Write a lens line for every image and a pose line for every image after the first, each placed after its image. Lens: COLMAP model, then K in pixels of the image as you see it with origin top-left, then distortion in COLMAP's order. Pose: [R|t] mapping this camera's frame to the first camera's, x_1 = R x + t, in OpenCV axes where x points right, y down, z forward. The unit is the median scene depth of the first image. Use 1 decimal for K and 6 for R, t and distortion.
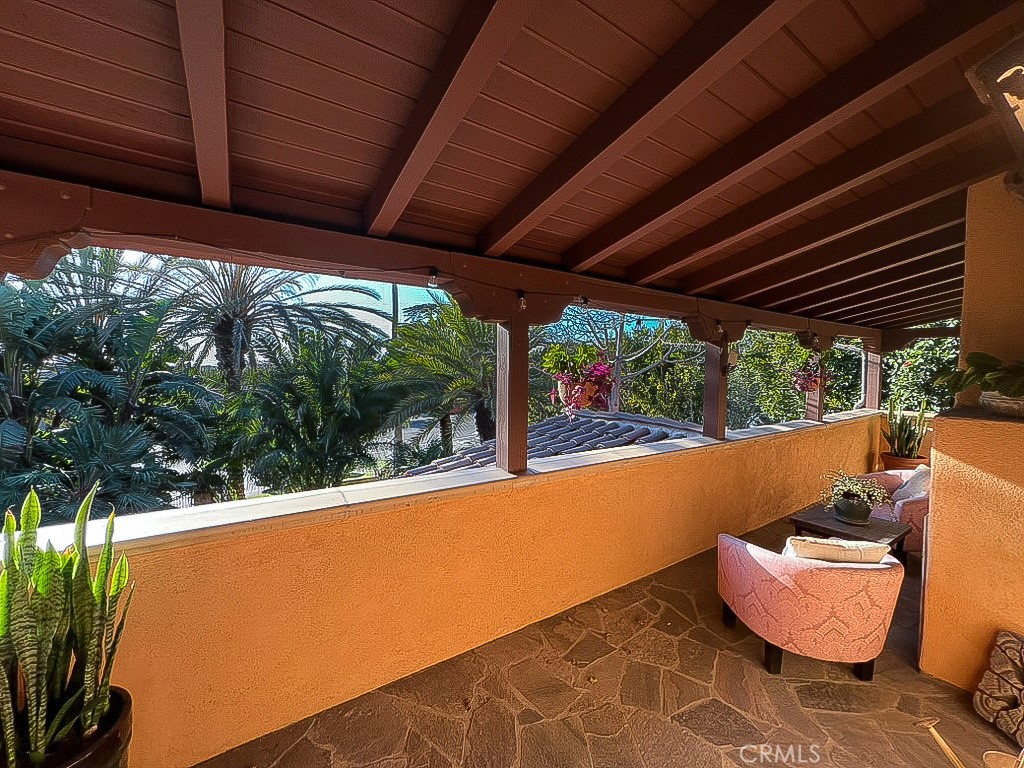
lens RADIAL K [[408.9, 0, 512.0], [0, 408.9, 384.0], [0, 0, 1]] dist [0.000035, 0.000551]
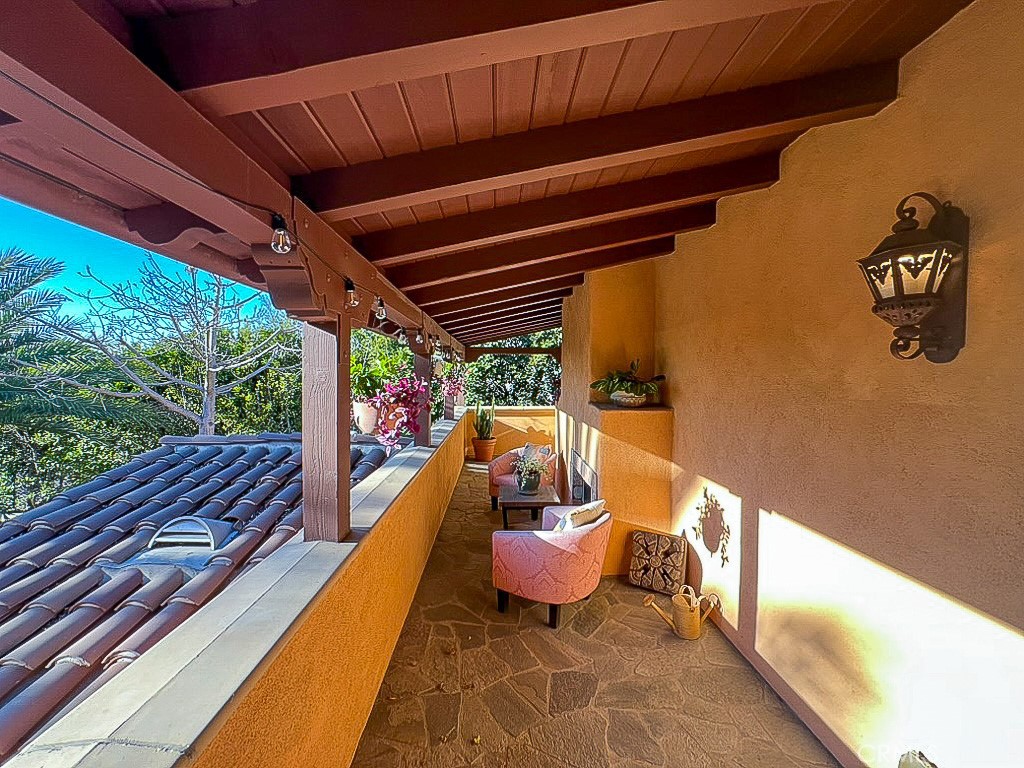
lens RADIAL K [[412.8, 0, 512.0], [0, 412.8, 384.0], [0, 0, 1]] dist [-0.011016, 0.000212]
pose [[0.536367, -0.029013, 0.843486, -0.328047], [0.039835, 0.999165, 0.009037, -0.034528], [-0.843044, 0.028753, 0.537075, 0.294391]]
